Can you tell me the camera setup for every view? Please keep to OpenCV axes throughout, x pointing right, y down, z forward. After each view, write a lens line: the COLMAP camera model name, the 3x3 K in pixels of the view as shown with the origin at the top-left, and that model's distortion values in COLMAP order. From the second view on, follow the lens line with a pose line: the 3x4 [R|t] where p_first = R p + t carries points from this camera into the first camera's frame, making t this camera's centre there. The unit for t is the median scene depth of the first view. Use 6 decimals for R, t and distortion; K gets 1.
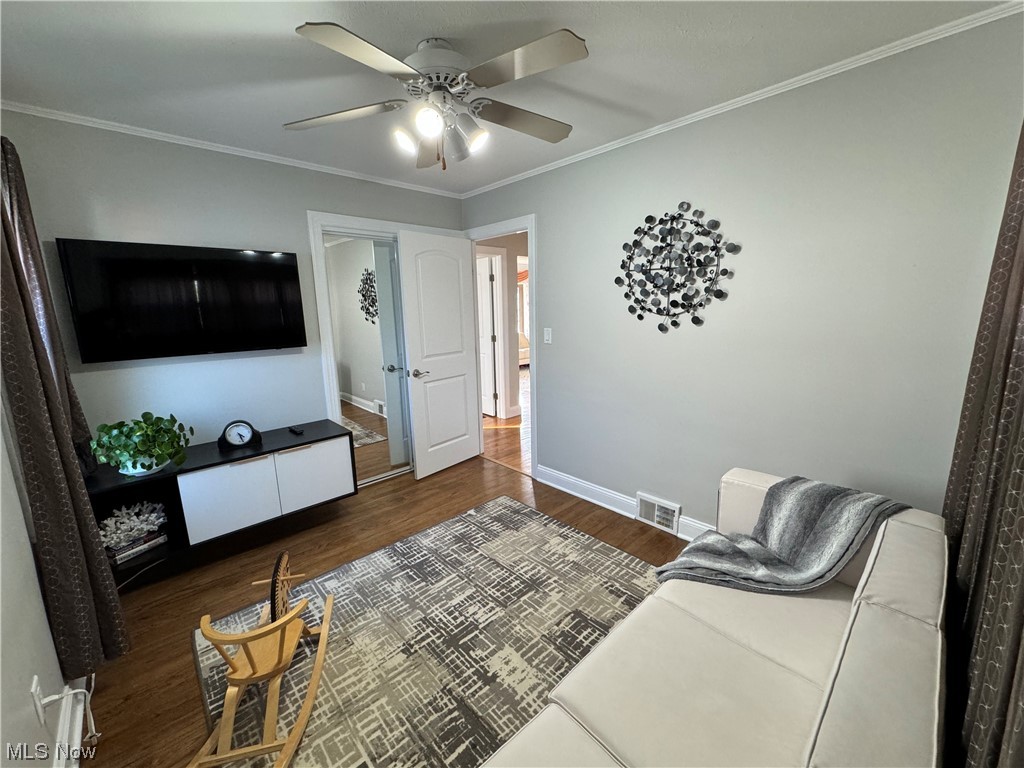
lens RADIAL K [[409.7, 0, 512.1], [0, 409.7, 379.5], [0, 0, 1]] dist [-0.001758, -0.000506]
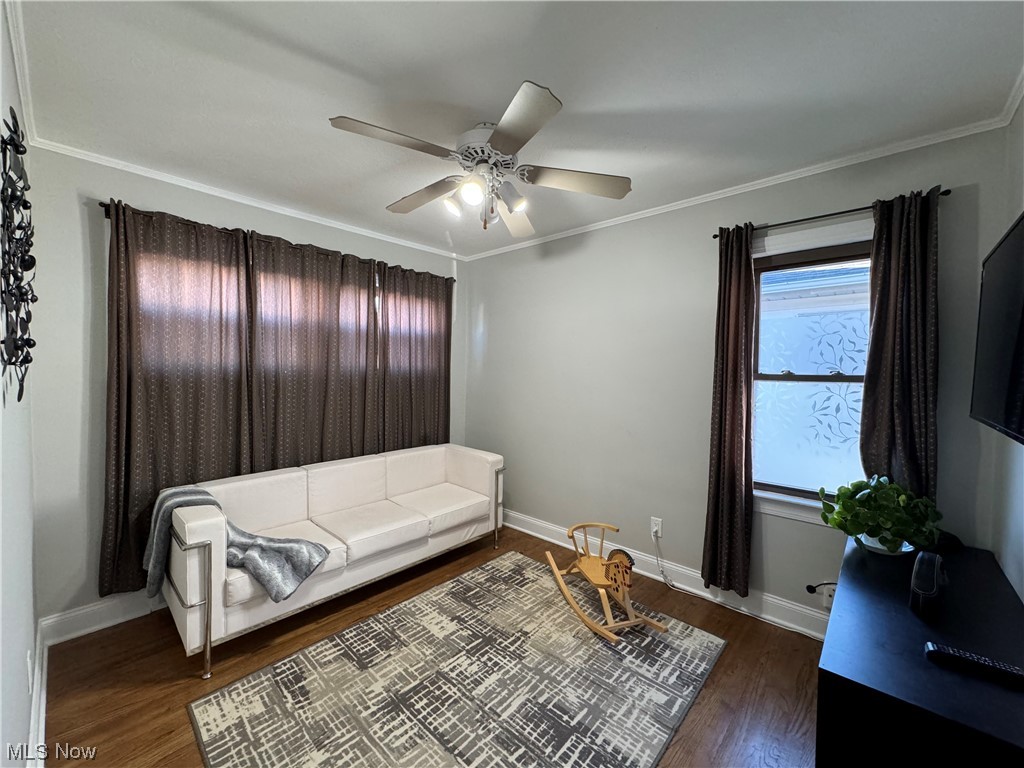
lens RADIAL K [[409.7, 0, 513.2], [0, 409.7, 378.5], [0, 0, 1]] dist [-0.001758, -0.000506]
pose [[-0.997041, 0.012391, -0.075870, -0.125998], [-0.003246, 0.979259, 0.202589, -0.286992], [0.076807, 0.202236, -0.976320, 1.813034]]
